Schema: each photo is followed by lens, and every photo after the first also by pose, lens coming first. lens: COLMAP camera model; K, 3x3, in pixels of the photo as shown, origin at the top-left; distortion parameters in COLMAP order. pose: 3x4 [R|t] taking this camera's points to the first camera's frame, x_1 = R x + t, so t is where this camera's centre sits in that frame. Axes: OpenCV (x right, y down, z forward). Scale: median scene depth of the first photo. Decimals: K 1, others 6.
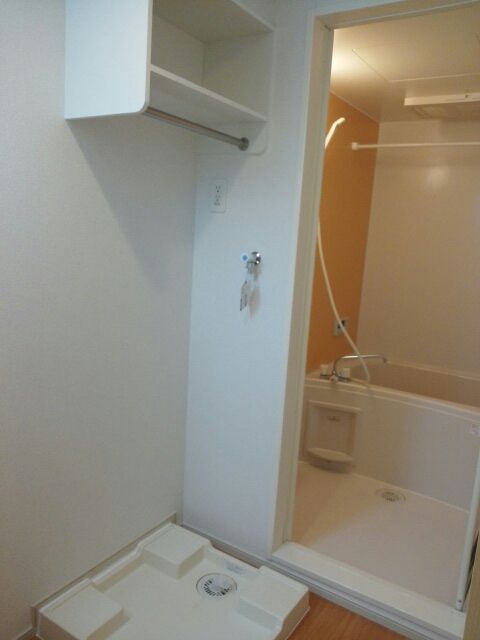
lens RADIAL K [[505.6, 0, 240.0], [0, 505.6, 320.0], [0, 0, 1]] dist [0.031888, -0.011129]
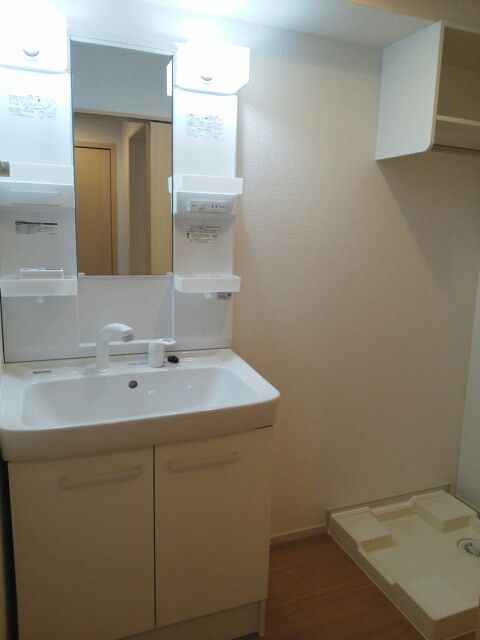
lens RADIAL K [[505.6, 0, 240.0], [0, 505.6, 320.0], [0, 0, 1]] dist [0.031888, -0.011129]
pose [[0.801418, 0.071878, -0.593771, 0.151961], [-0.084600, 0.996394, 0.006432, 0.043940], [0.592092, 0.045078, 0.804609, -0.222519]]
